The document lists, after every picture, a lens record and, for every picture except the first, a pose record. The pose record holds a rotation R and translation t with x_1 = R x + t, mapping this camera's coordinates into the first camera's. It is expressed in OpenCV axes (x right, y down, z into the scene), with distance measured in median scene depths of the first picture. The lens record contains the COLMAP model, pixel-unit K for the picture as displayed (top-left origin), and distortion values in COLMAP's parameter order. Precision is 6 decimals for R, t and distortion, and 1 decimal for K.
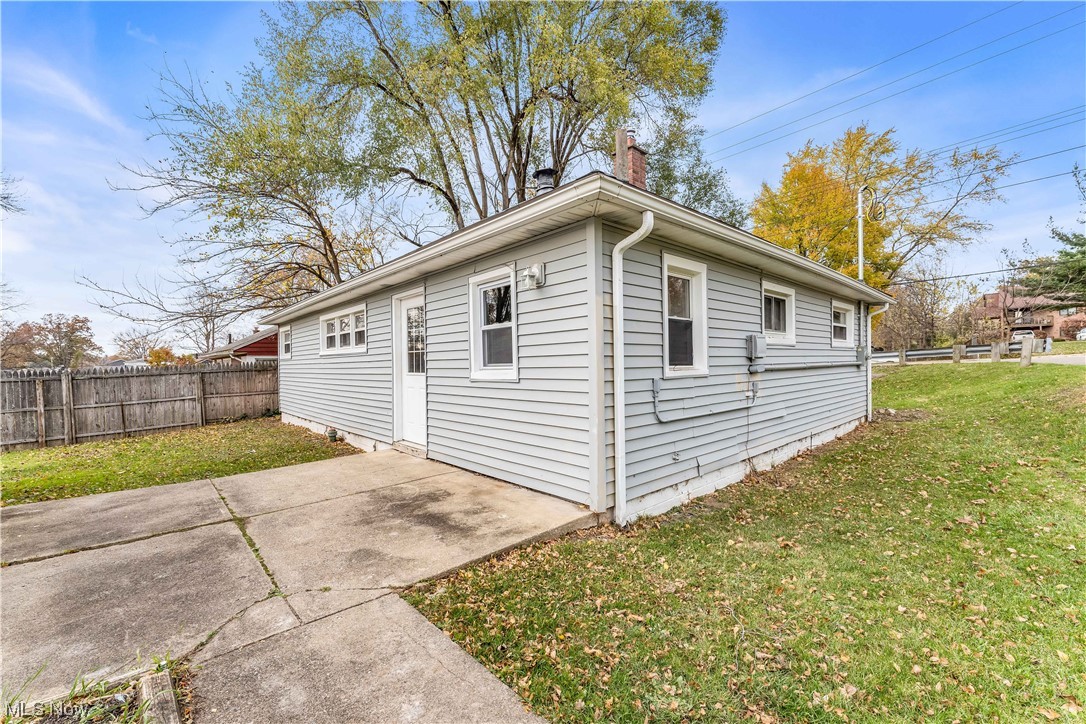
lens RADIAL K [[442.0, 0, 542.8], [0, 442.0, 366.3], [0, 0, 1]] dist [0.000564, -0.000194]
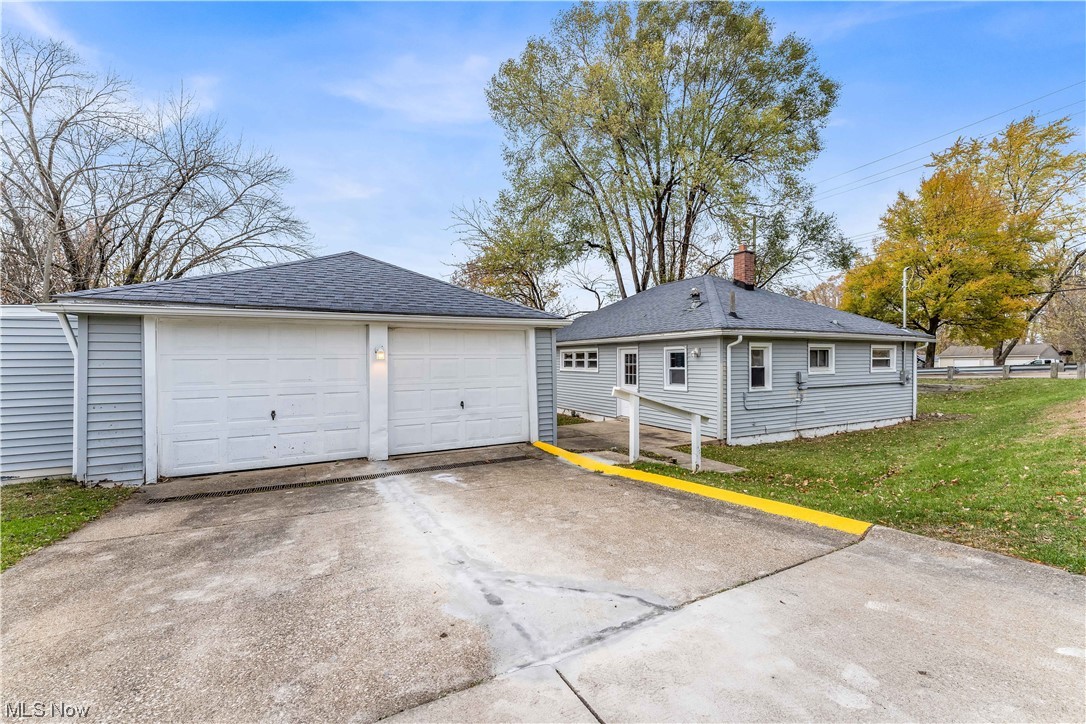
lens RADIAL K [[442.0, 0, 542.8], [0, 442.0, 366.3], [0, 0, 1]] dist [0.000564, -0.000194]
pose [[0.965879, 0.014079, -0.258611, -0.153573], [-0.012012, 0.999882, 0.009570, -0.094629], [0.258715, -0.006137, 0.965934, -1.267826]]
